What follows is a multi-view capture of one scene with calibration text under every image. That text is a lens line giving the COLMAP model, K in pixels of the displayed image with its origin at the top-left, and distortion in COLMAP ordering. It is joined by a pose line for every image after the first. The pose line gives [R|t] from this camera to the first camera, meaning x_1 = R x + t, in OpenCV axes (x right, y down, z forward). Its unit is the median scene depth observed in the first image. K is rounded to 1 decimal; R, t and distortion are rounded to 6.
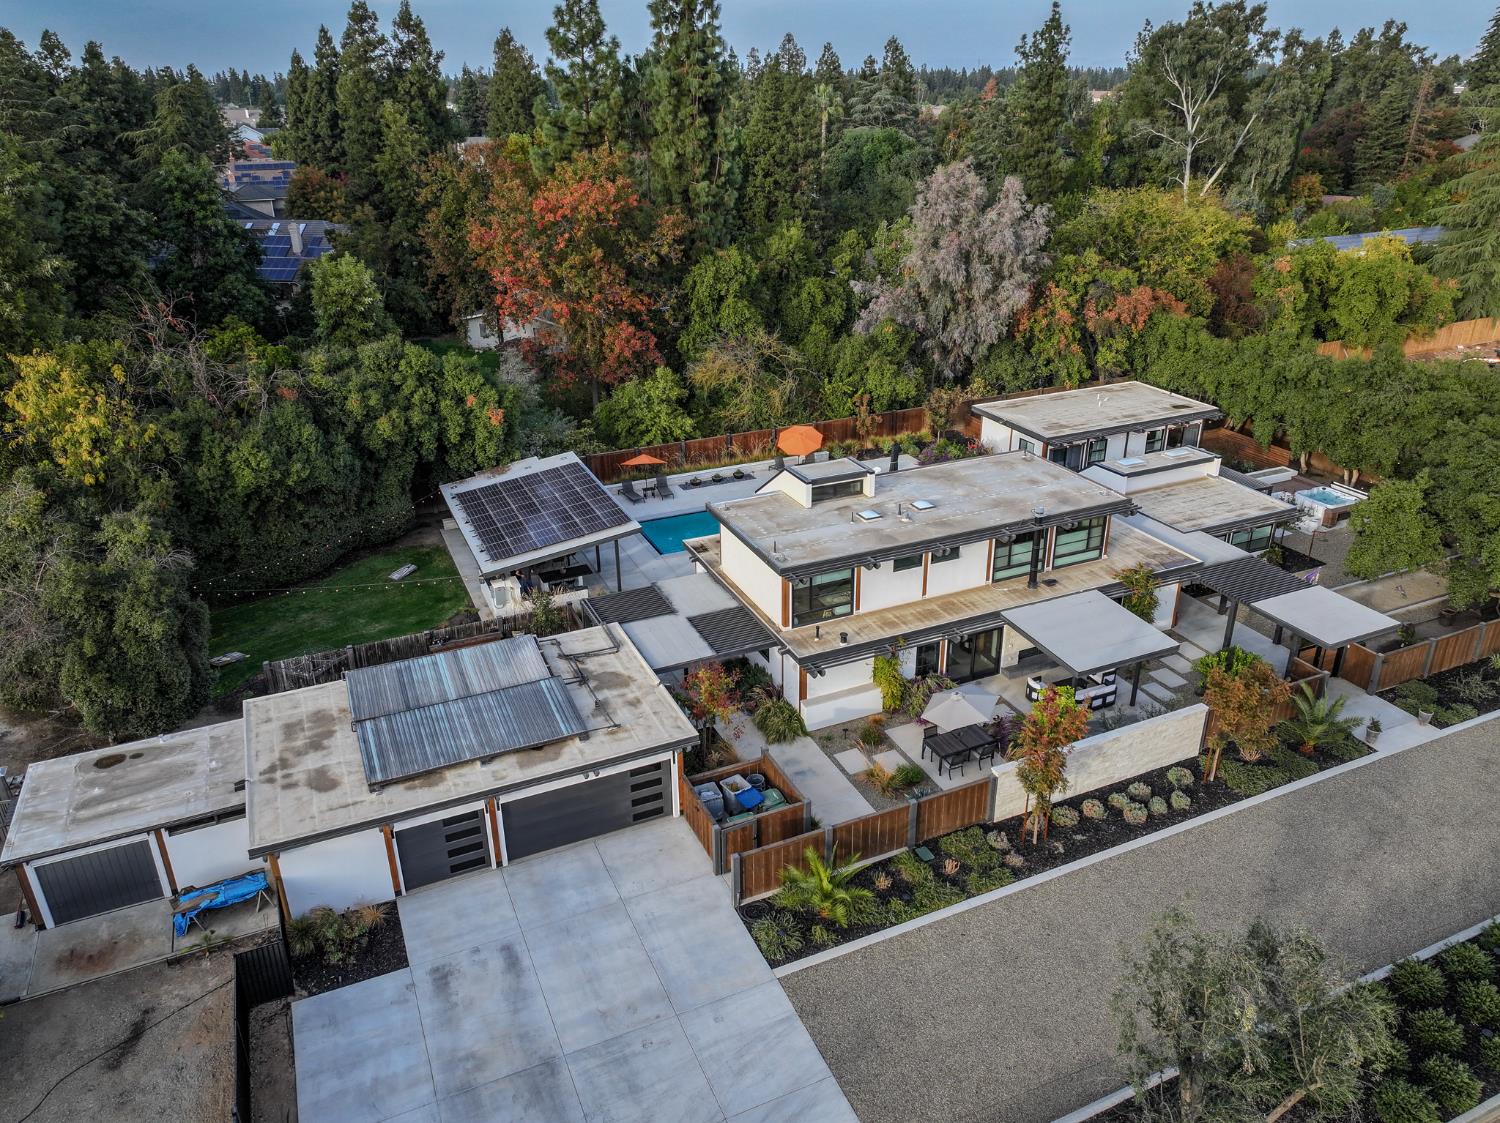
lens RADIAL K [[1058.2, 0, 754.3], [0, 1058.2, 560.2], [0, 0, 1]] dist [0.003786, 0.009851]
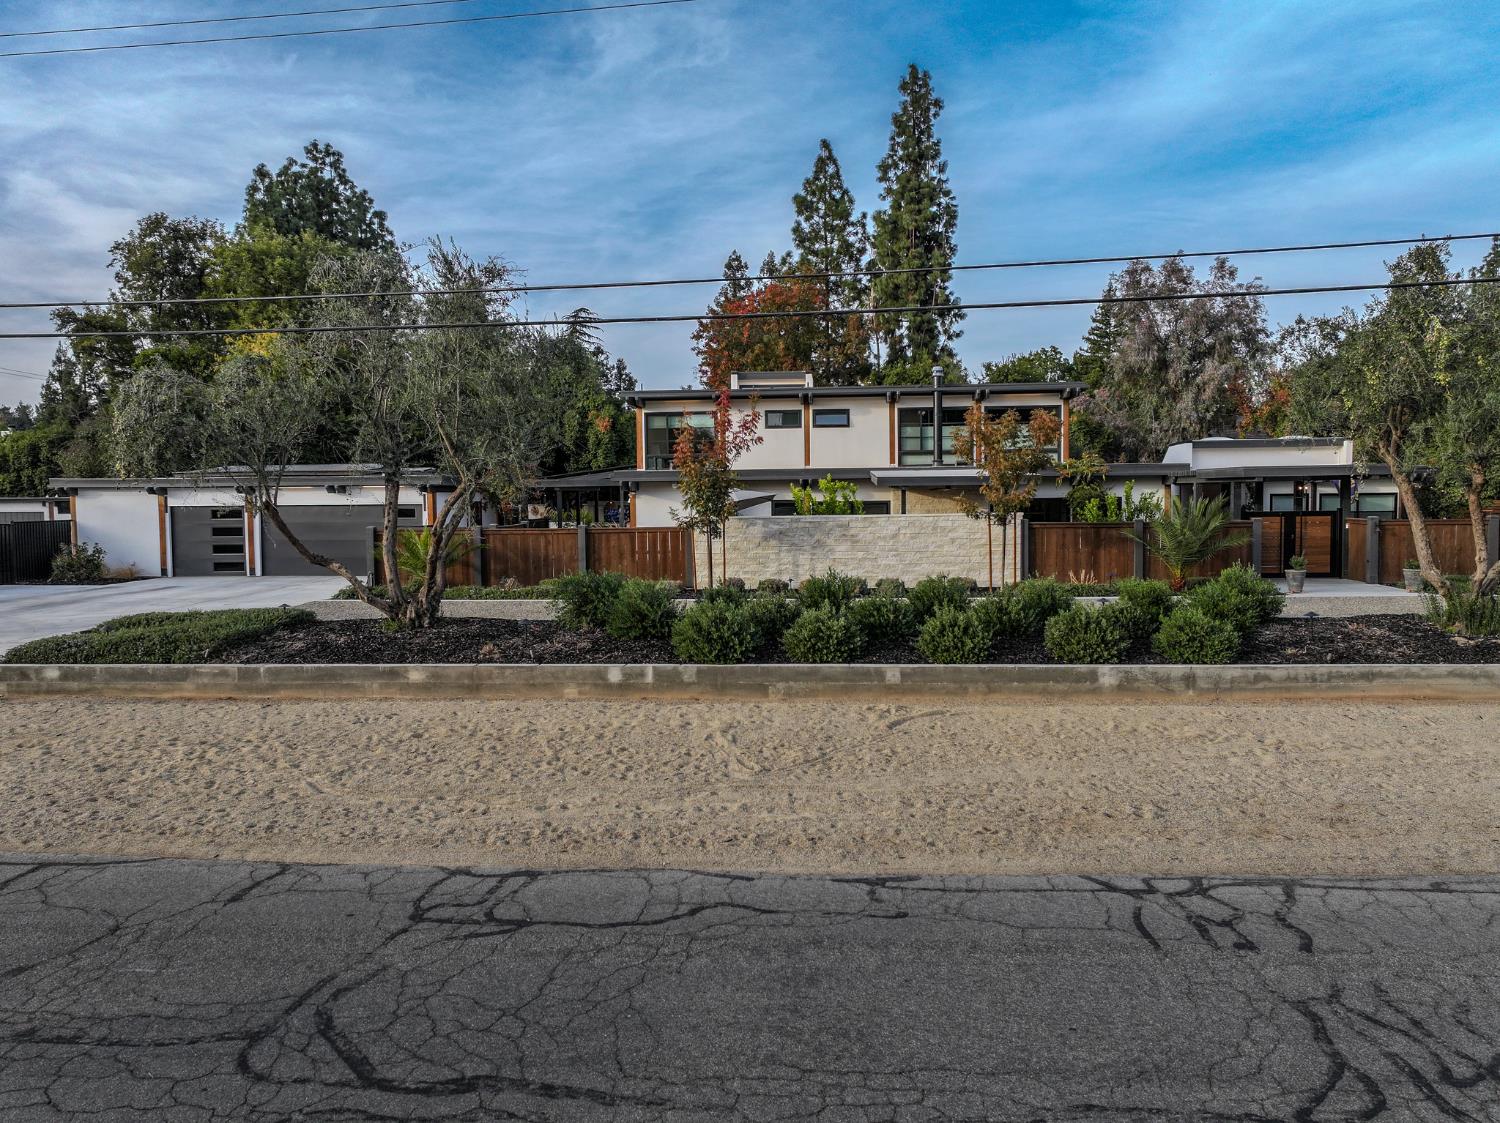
lens RADIAL K [[1058.2, 0, 754.3], [0, 1058.2, 560.2], [0, 0, 1]] dist [0.003786, 0.009851]
pose [[0.878366, 0.028543, -0.477135, 0.544382], [-0.193874, 0.933692, -0.301051, 0.382834], [0.436904, 0.356937, 0.825658, 0.258790]]
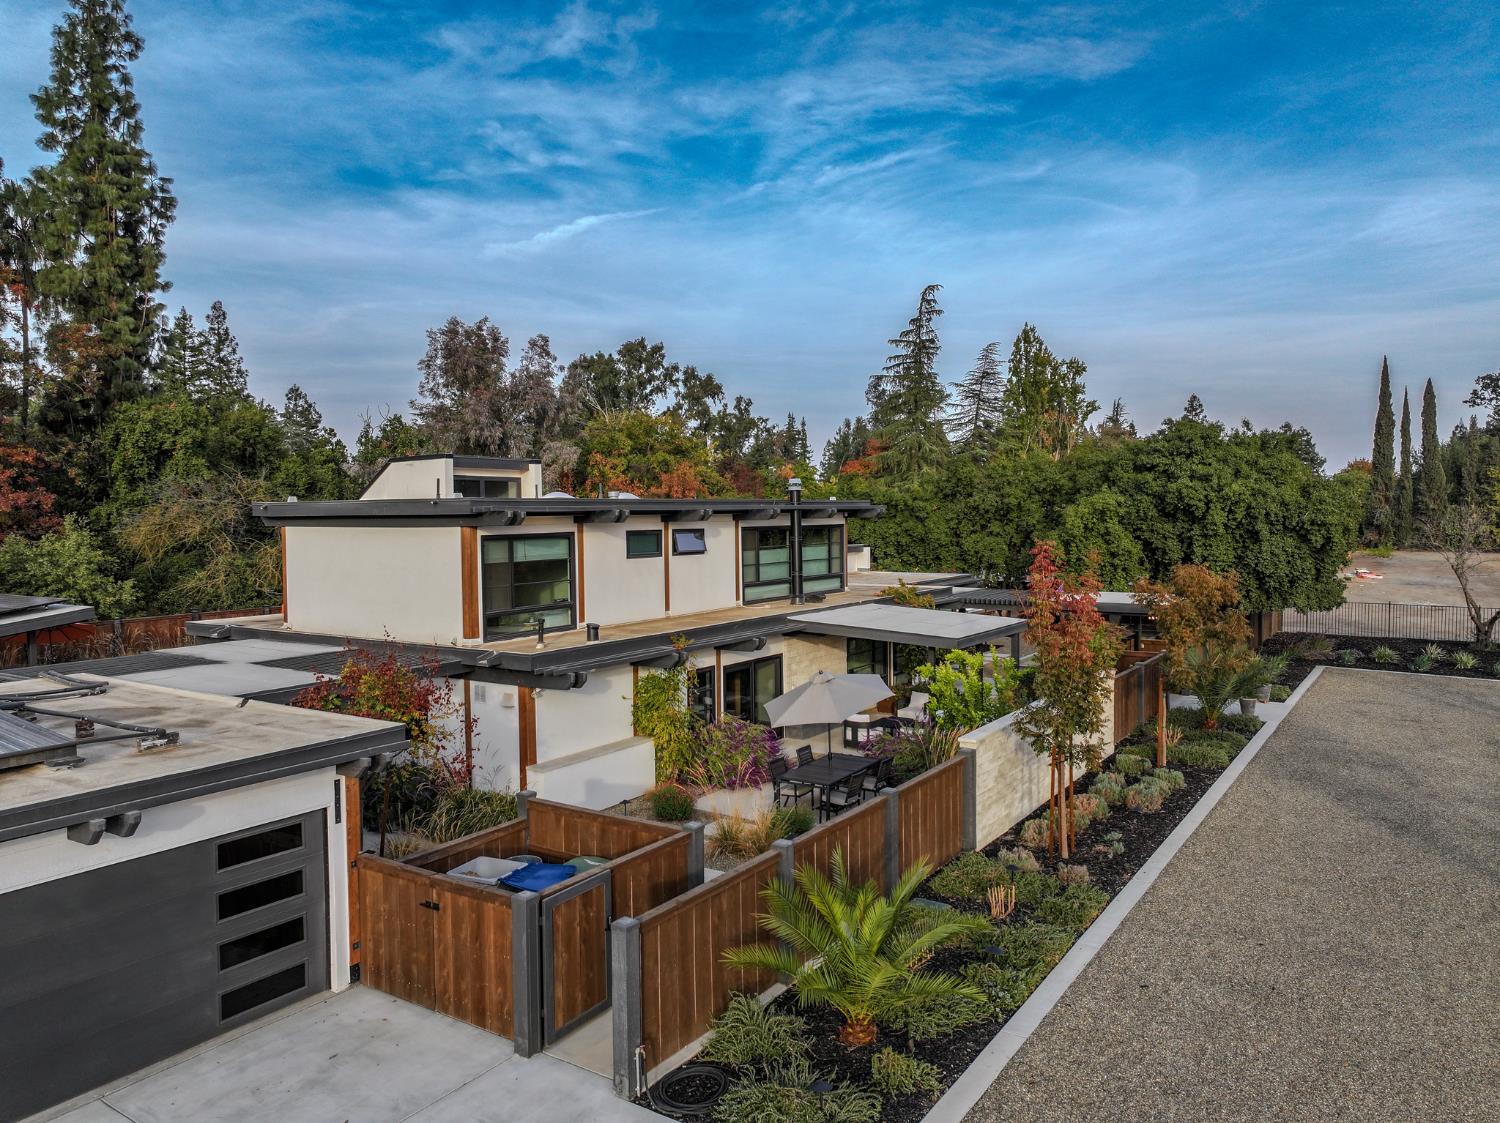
lens RADIAL K [[1058.2, 0, 754.3], [0, 1058.2, 560.2], [0, 0, 1]] dist [0.003786, 0.009851]
pose [[0.848930, -0.024284, 0.527947, -0.118670], [0.221672, 0.923189, -0.313981, 0.207229], [-0.479770, 0.383579, 0.789106, 0.469996]]
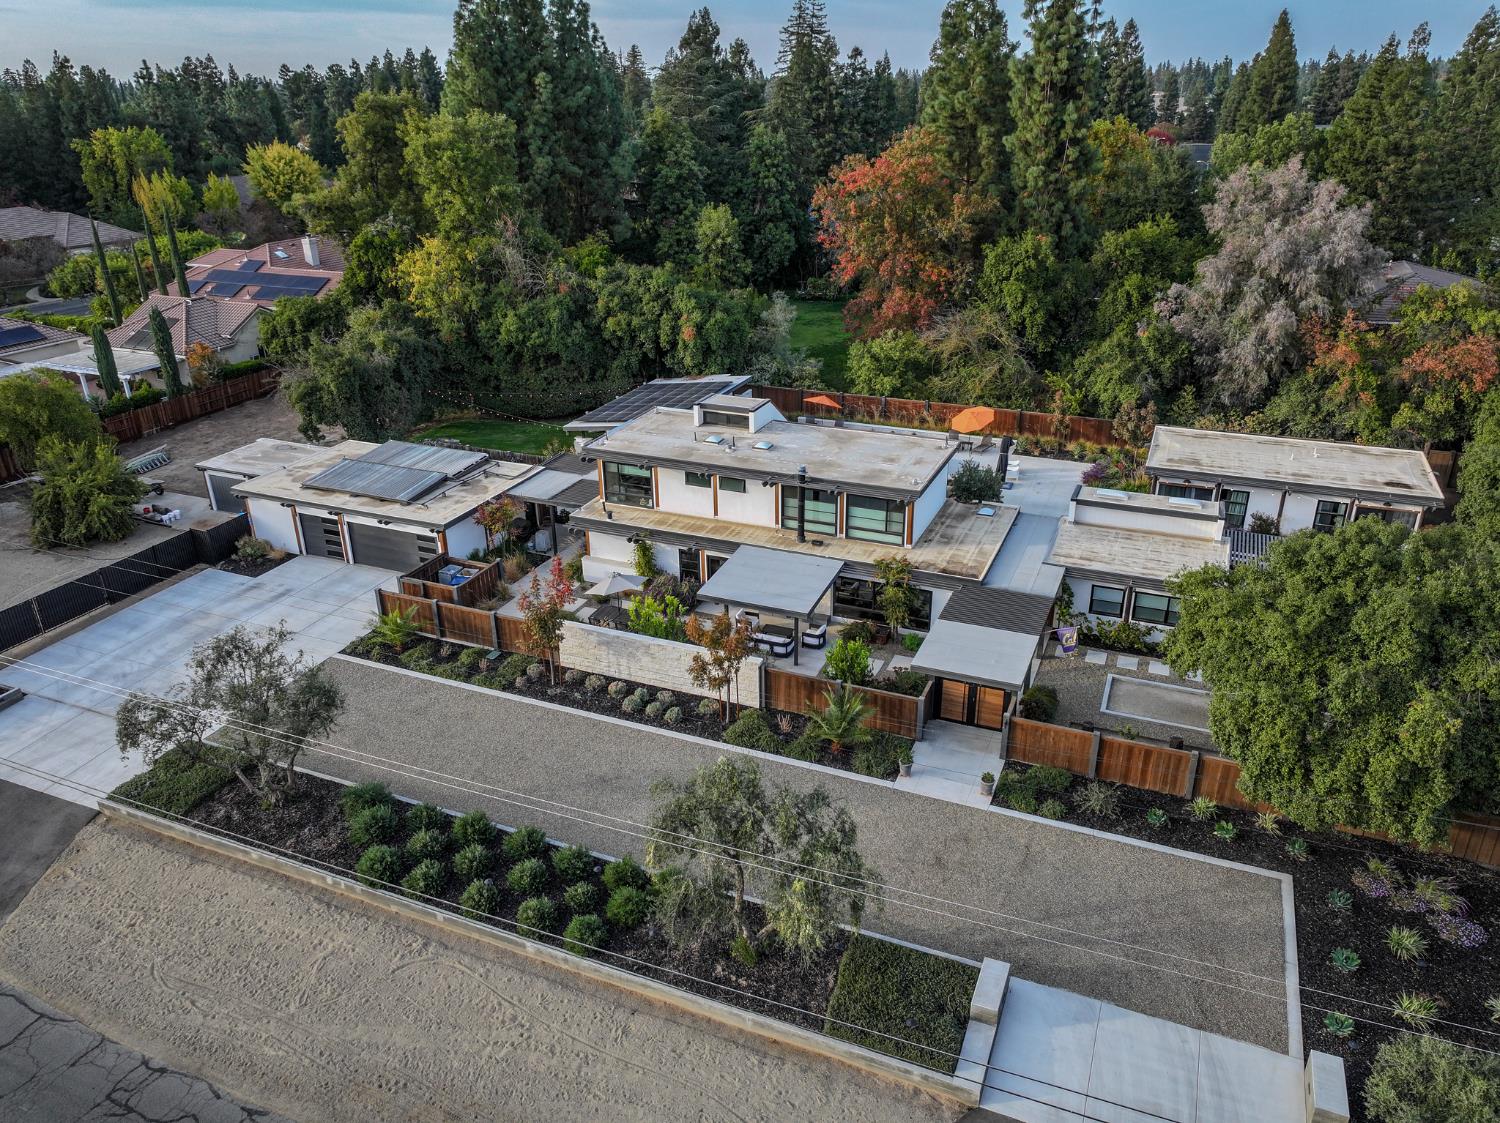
lens RADIAL K [[1058.2, 0, 754.3], [0, 1058.2, 560.2], [0, 0, 1]] dist [0.003786, 0.009851]
pose [[0.675762, 0.304131, -0.671454, 0.964419], [-0.297879, 0.945895, 0.128647, -0.080674], [0.674251, 0.113077, 0.729794, 0.185387]]
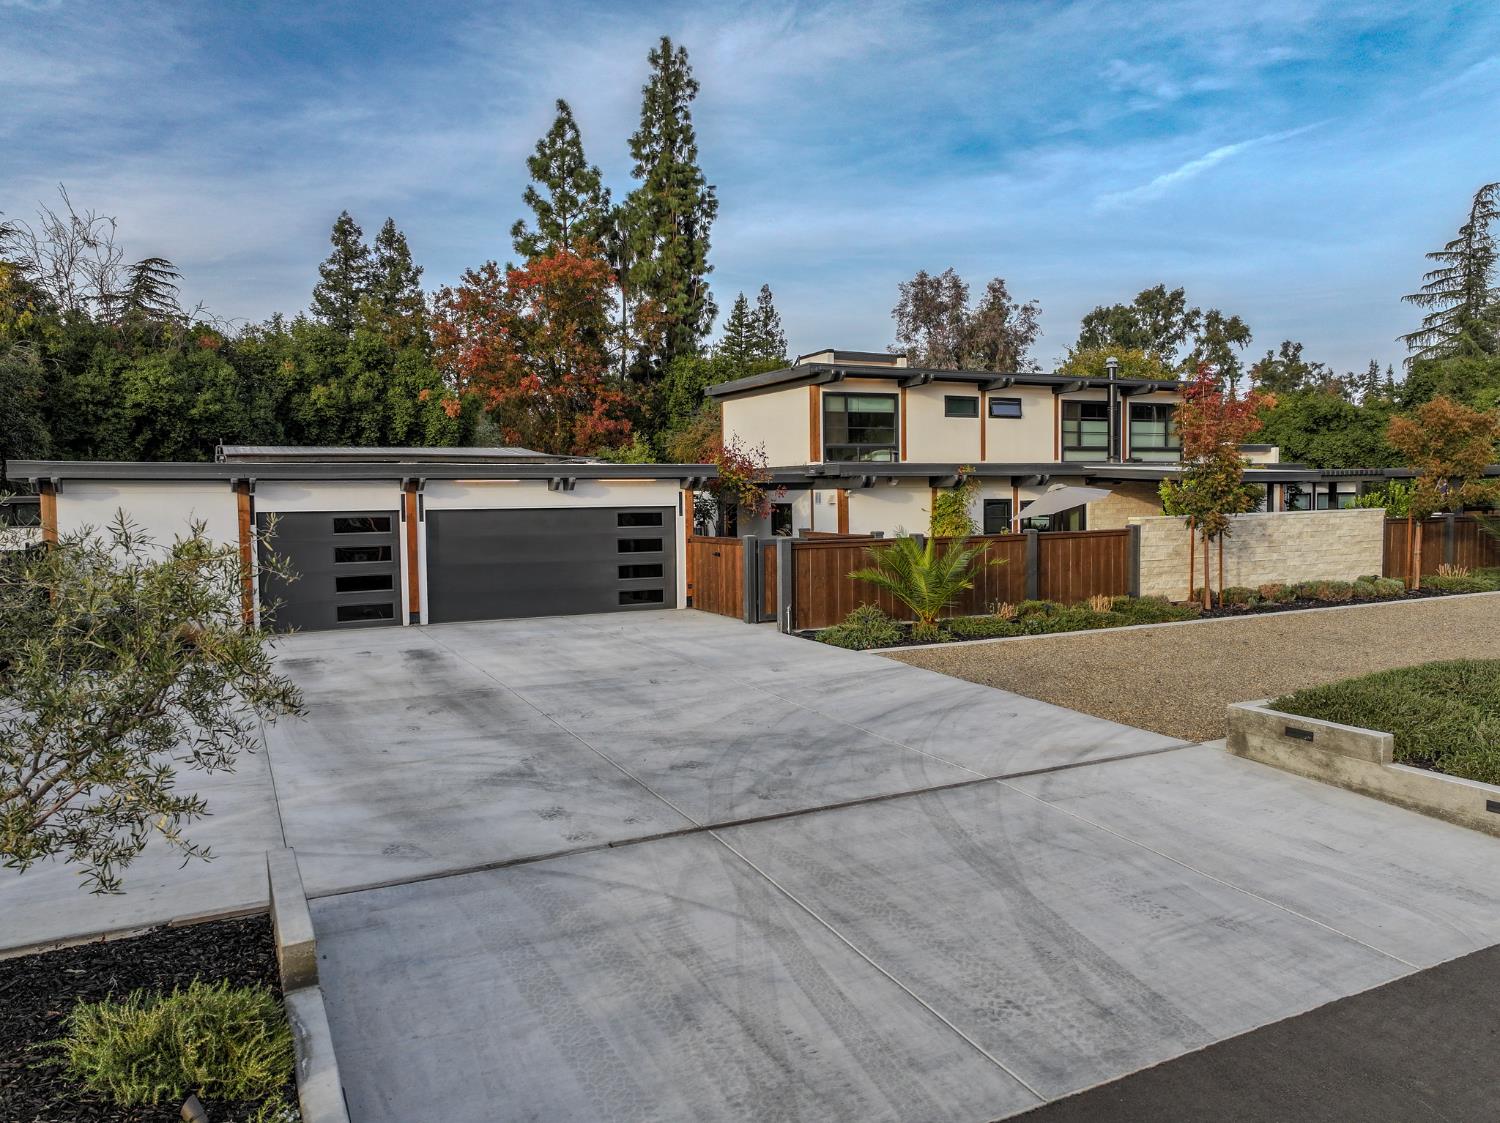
lens RADIAL K [[1062.3, 0, 752.8], [0, 1062.3, 558.0], [0, 0, 1]] dist [-0.002035, 0.022643]
pose [[0.998969, -0.008057, 0.044673, -0.047790], [0.023543, 0.933379, -0.358119, 0.376962], [-0.038812, 0.358801, 0.932607, 0.283718]]
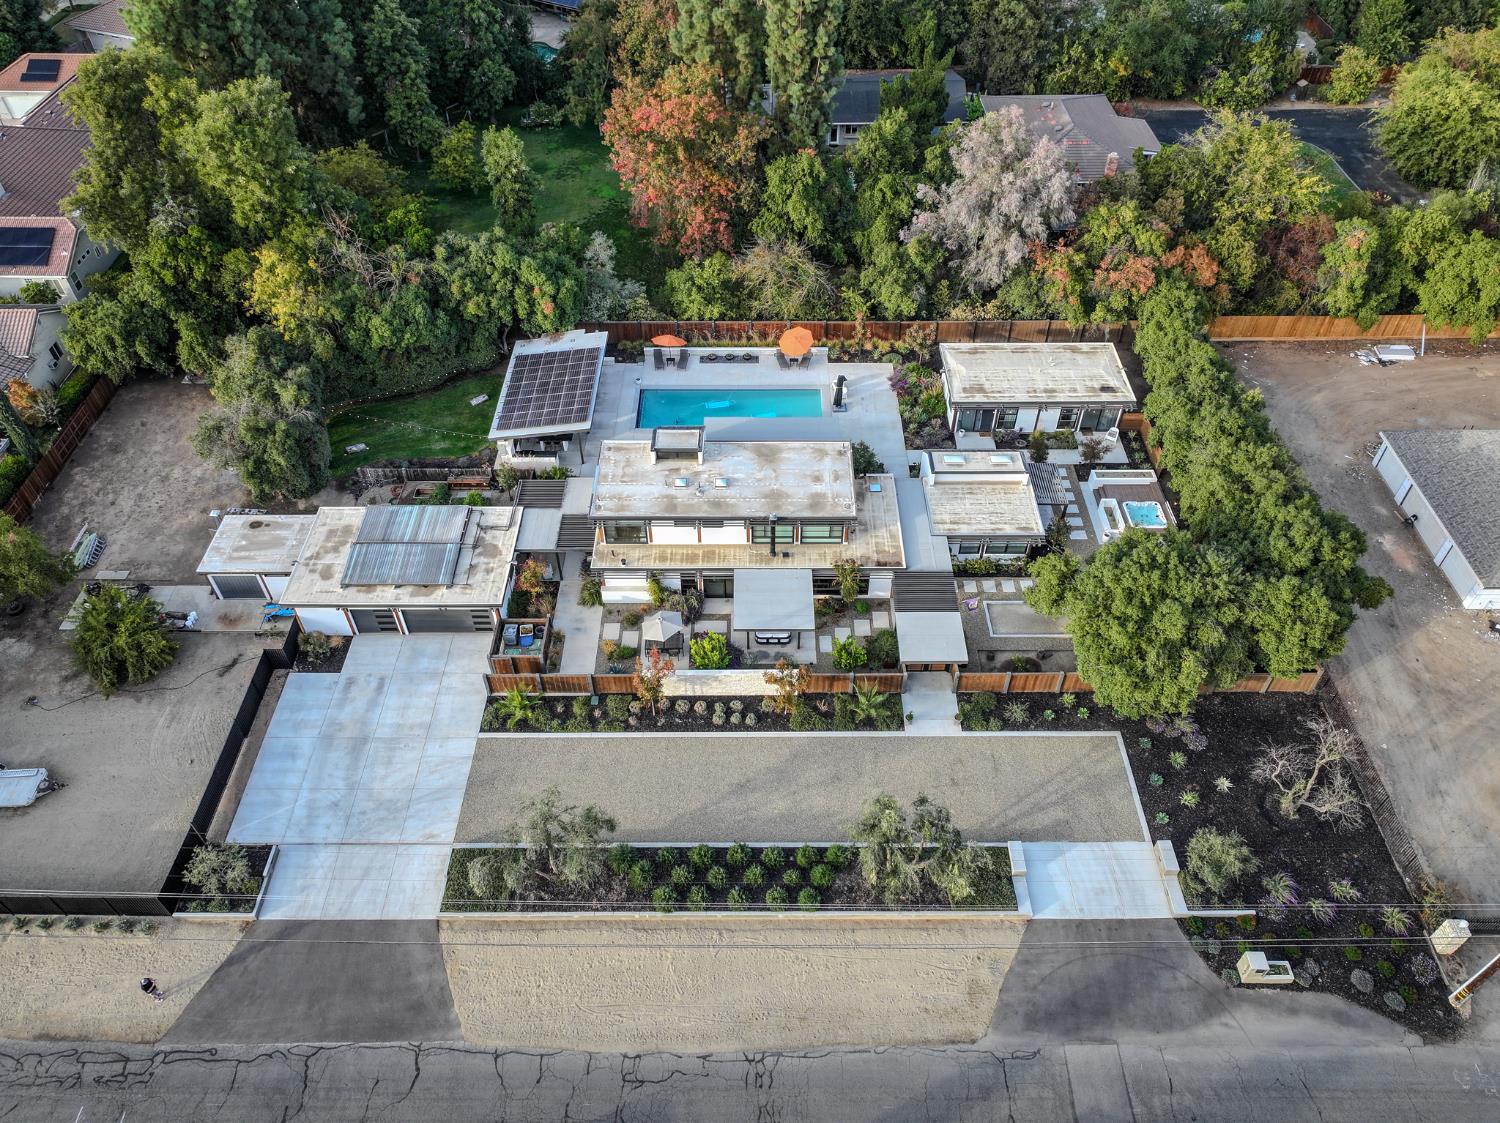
lens RADIAL K [[1058.2, 0, 754.3], [0, 1058.2, 560.2], [0, 0, 1]] dist [0.003786, 0.009851]
pose [[0.909422, 0.302173, -0.285733, 0.679033], [-0.177045, 0.903001, 0.391463, -0.561905], [0.376307, -0.305417, 0.874707, -0.345415]]
